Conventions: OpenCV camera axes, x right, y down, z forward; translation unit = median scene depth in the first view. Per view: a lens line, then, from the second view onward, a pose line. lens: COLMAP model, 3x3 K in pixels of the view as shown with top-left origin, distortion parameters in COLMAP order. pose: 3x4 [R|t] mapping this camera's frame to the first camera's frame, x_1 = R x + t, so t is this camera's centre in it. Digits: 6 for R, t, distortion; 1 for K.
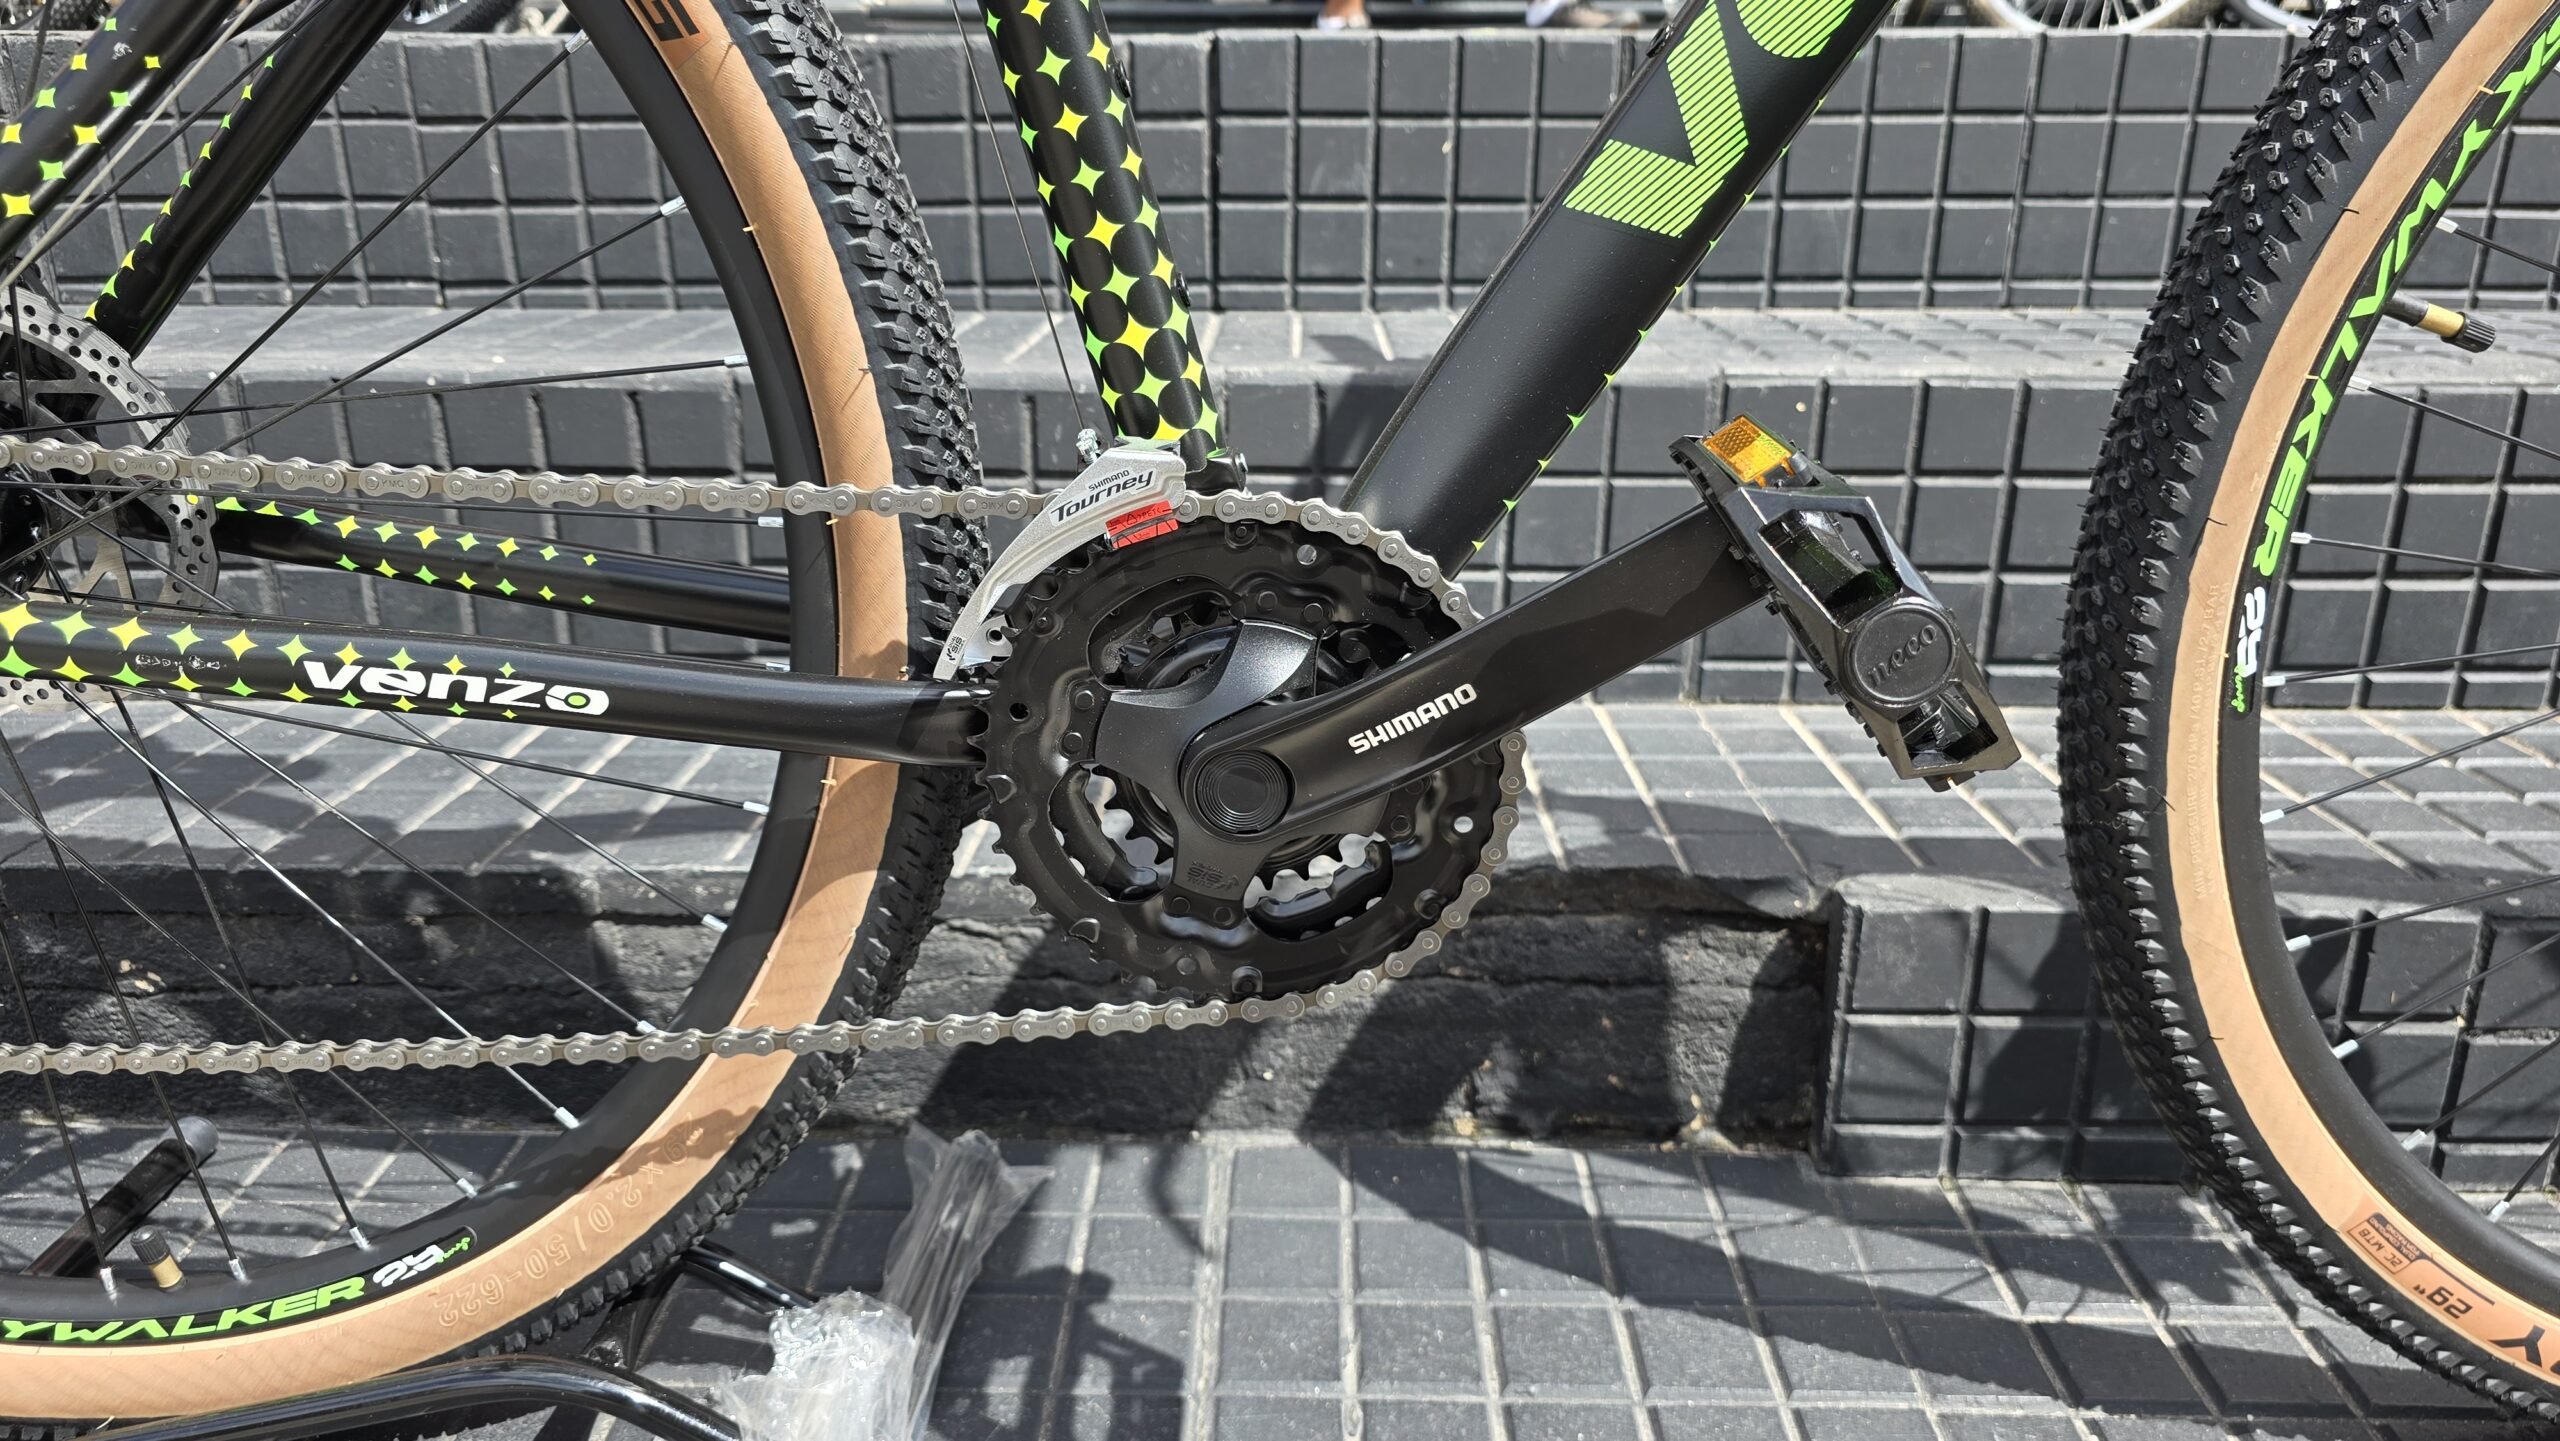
lens RADIAL K [[1763.1, 0, 1266.2], [0, 1763.1, 718.4], [0, 0, 1]] dist [0.048992, -0.057513]
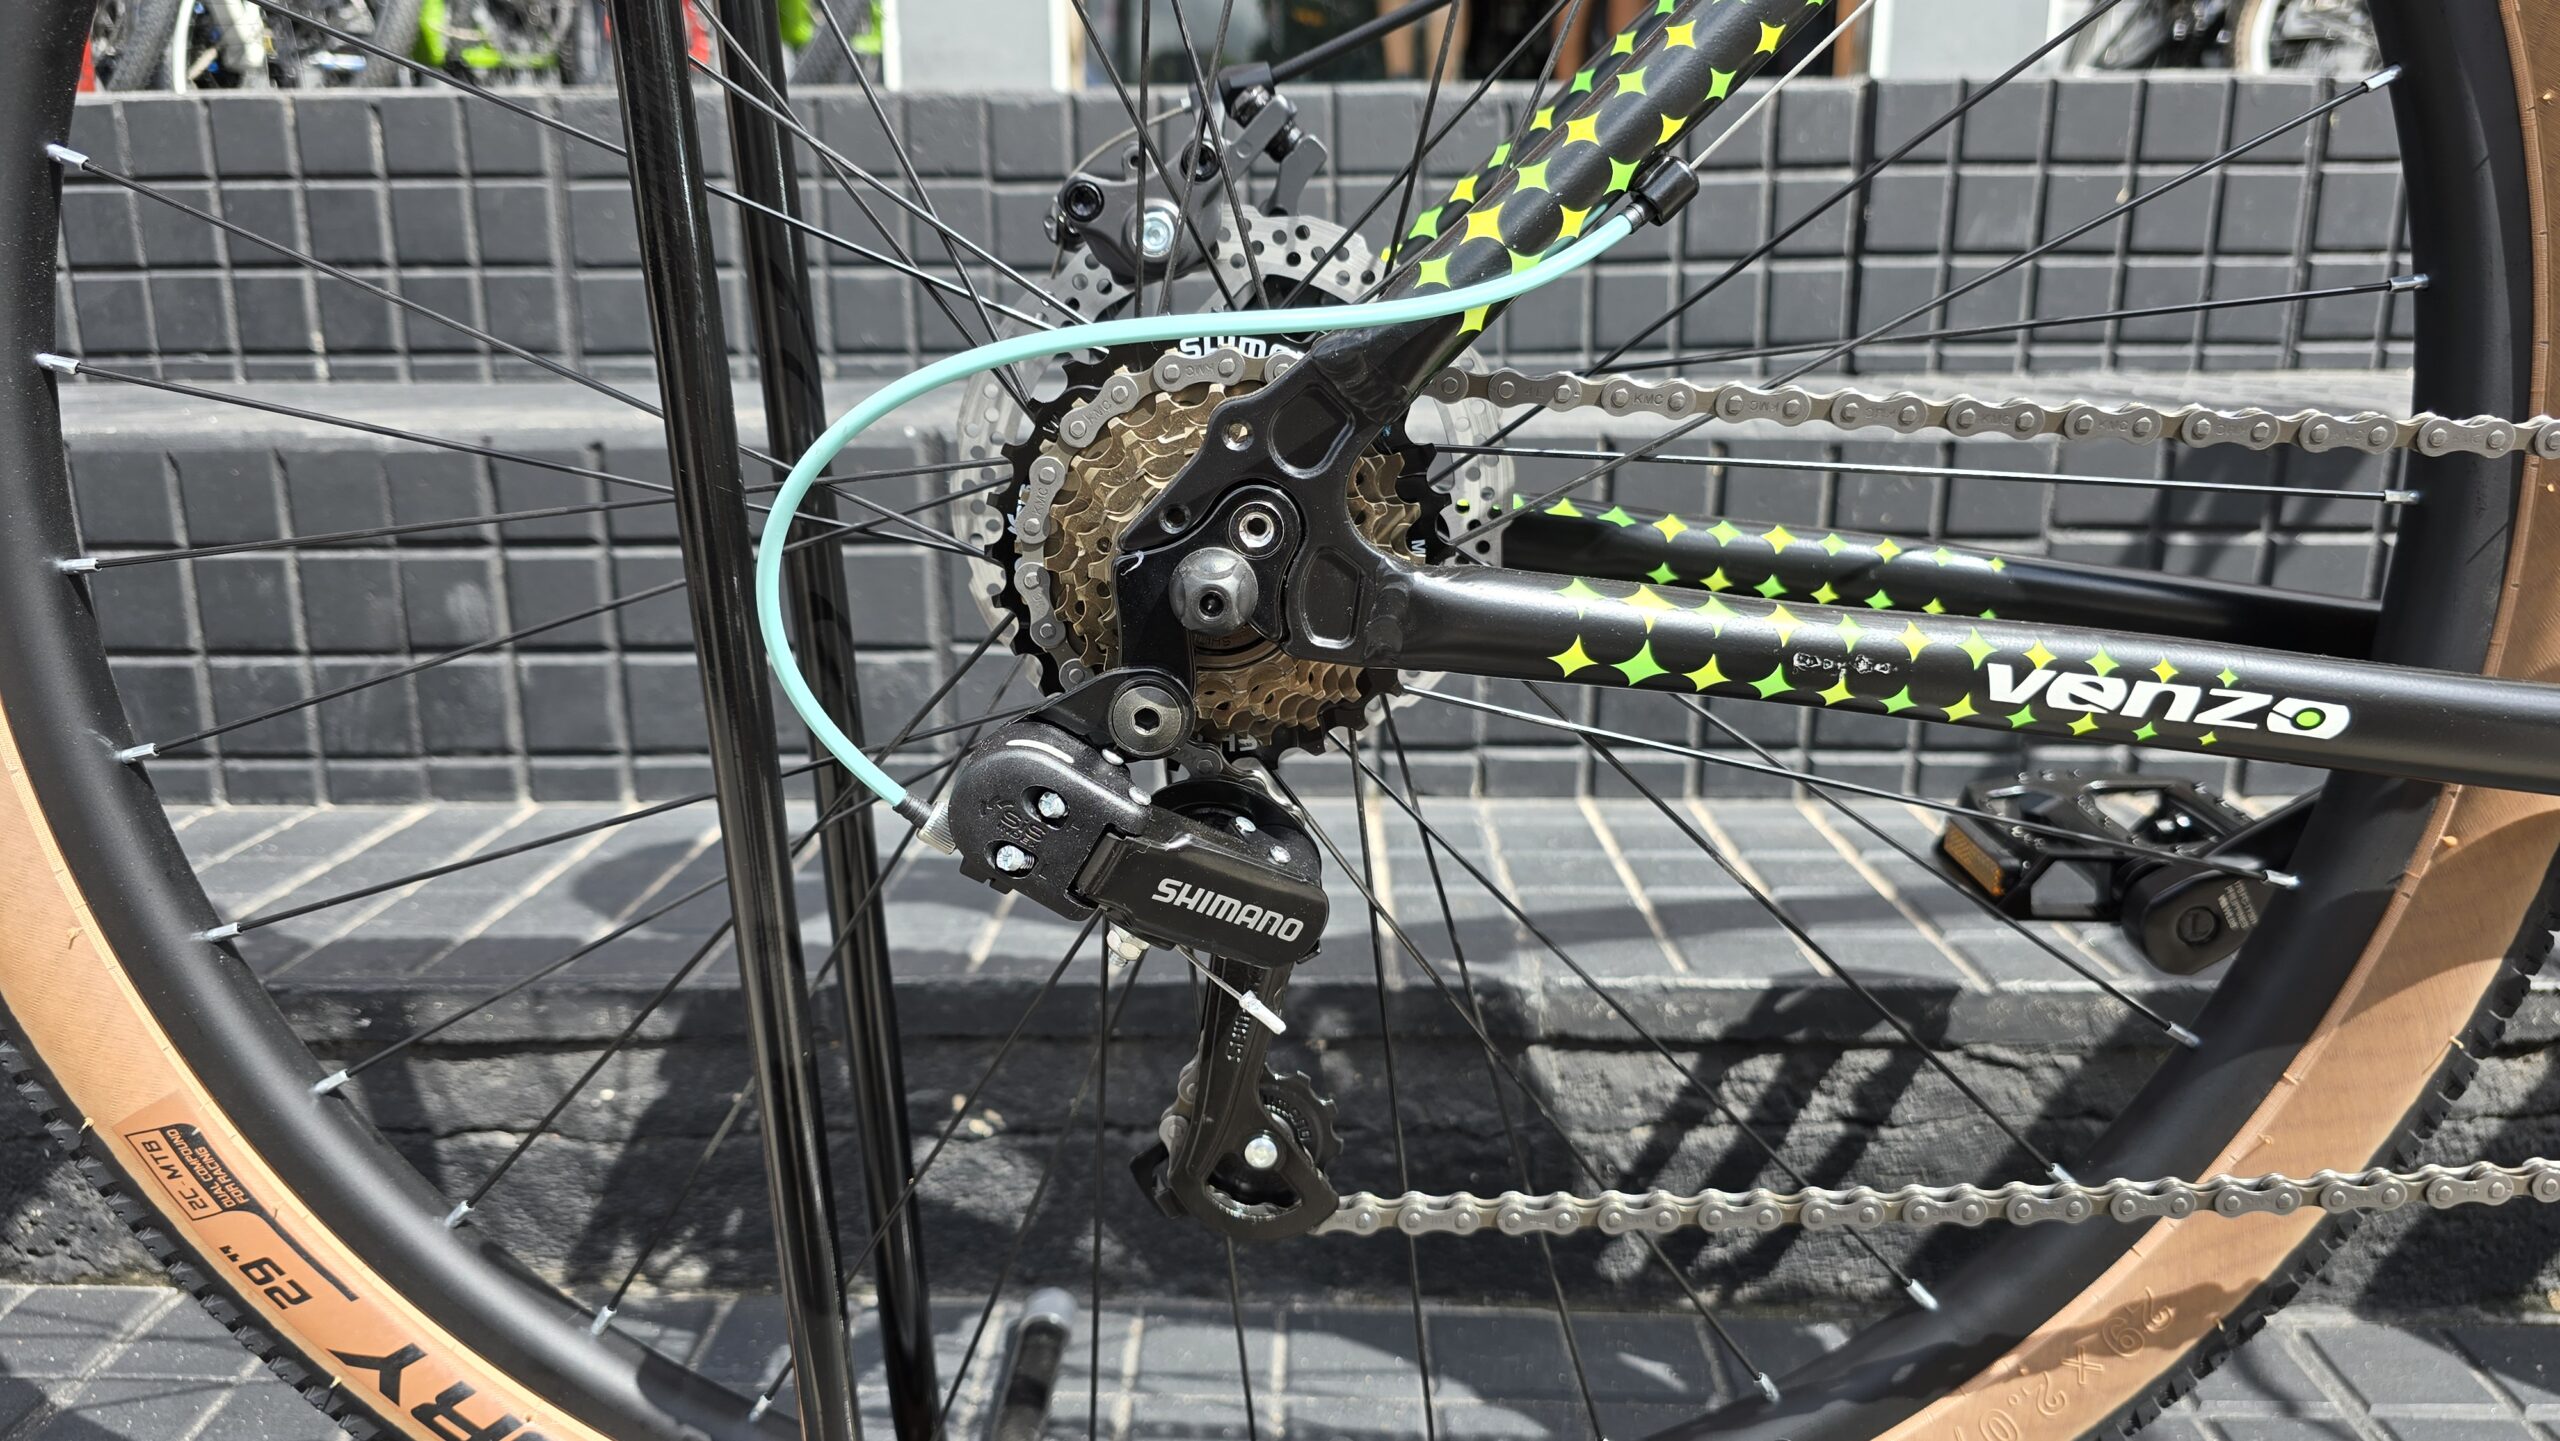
lens RADIAL K [[1774.7, 0, 1261.9], [0, 1774.7, 709.2], [0, 0, 1]] dist [0.040598, -0.049805]
pose [[0.999984, -0.004645, -0.003210, -0.664829], [0.004340, 0.996005, -0.089195, 0.040635], [0.003612, 0.089180, 0.996009, 0.207737]]
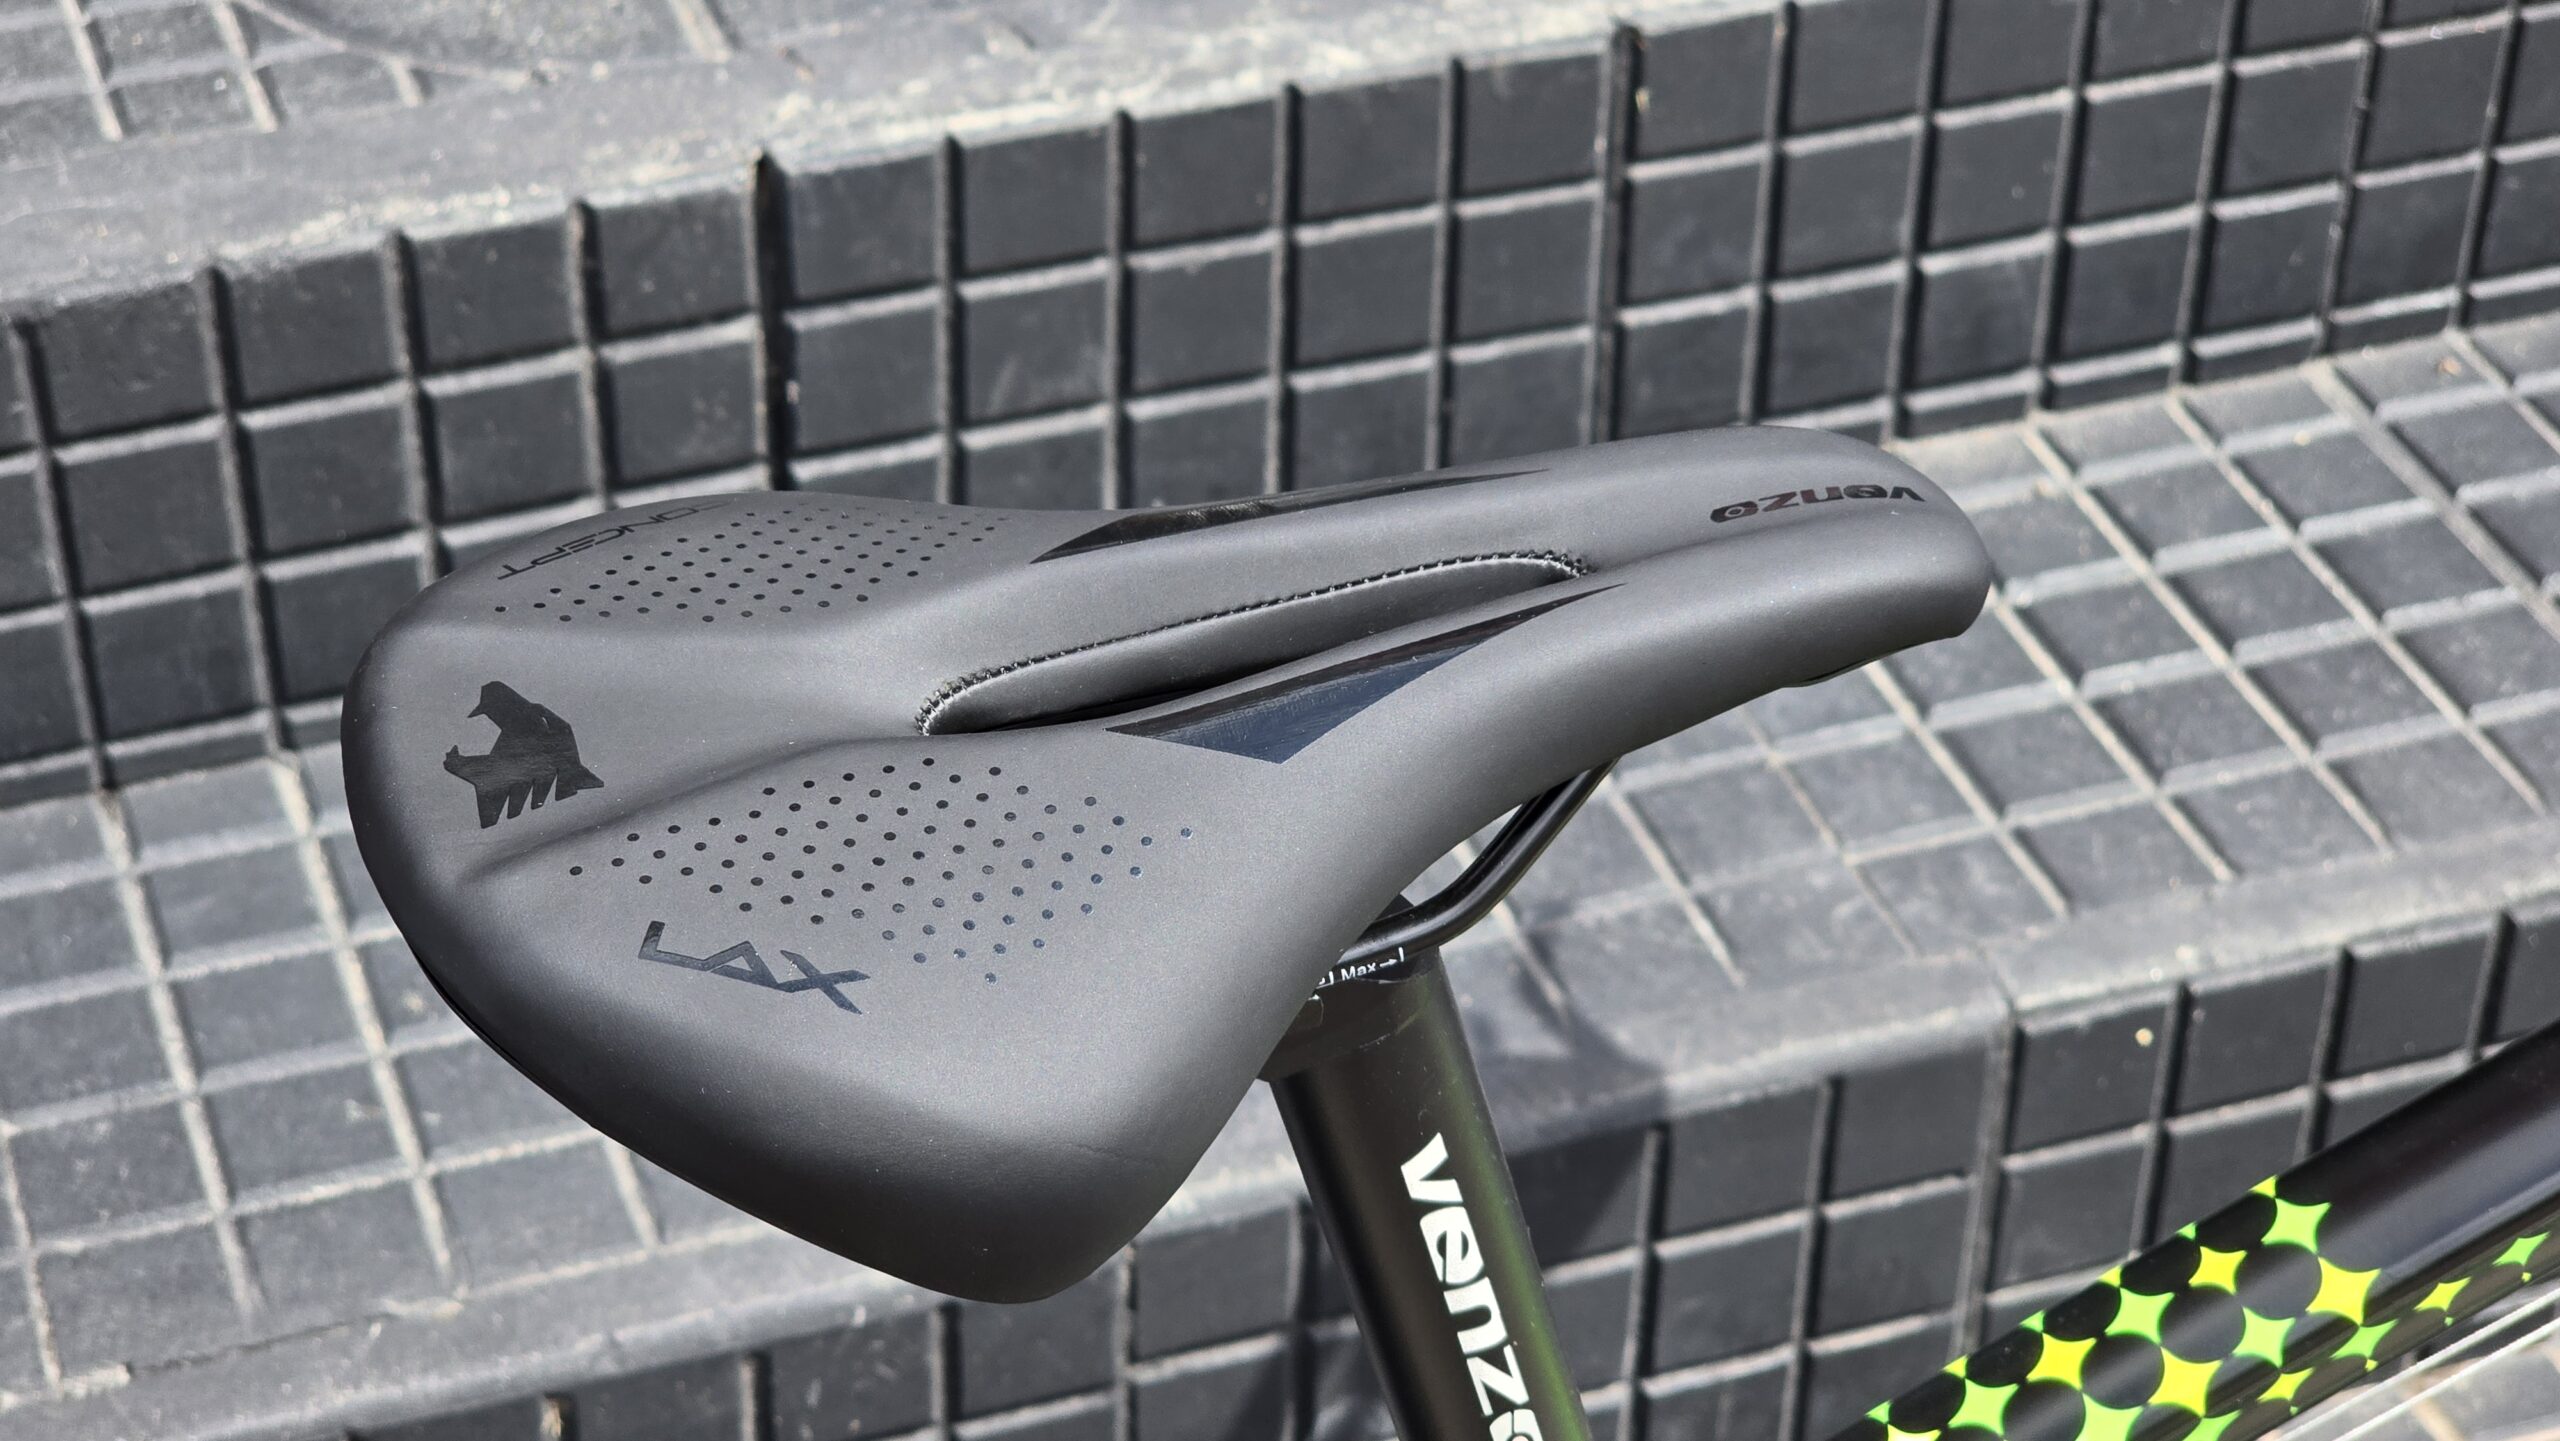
lens RADIAL K [[4998.0, 0, 1201.8], [0, 4998.0, 734.0], [0, 0, 1]] dist [-0.164258, 1.707598]
pose [[0.939711, -0.200560, 0.276982, -0.585251], [0.106156, 0.941030, 0.321238, -1.240353], [-0.325076, -0.272468, 0.905587, -0.398094]]
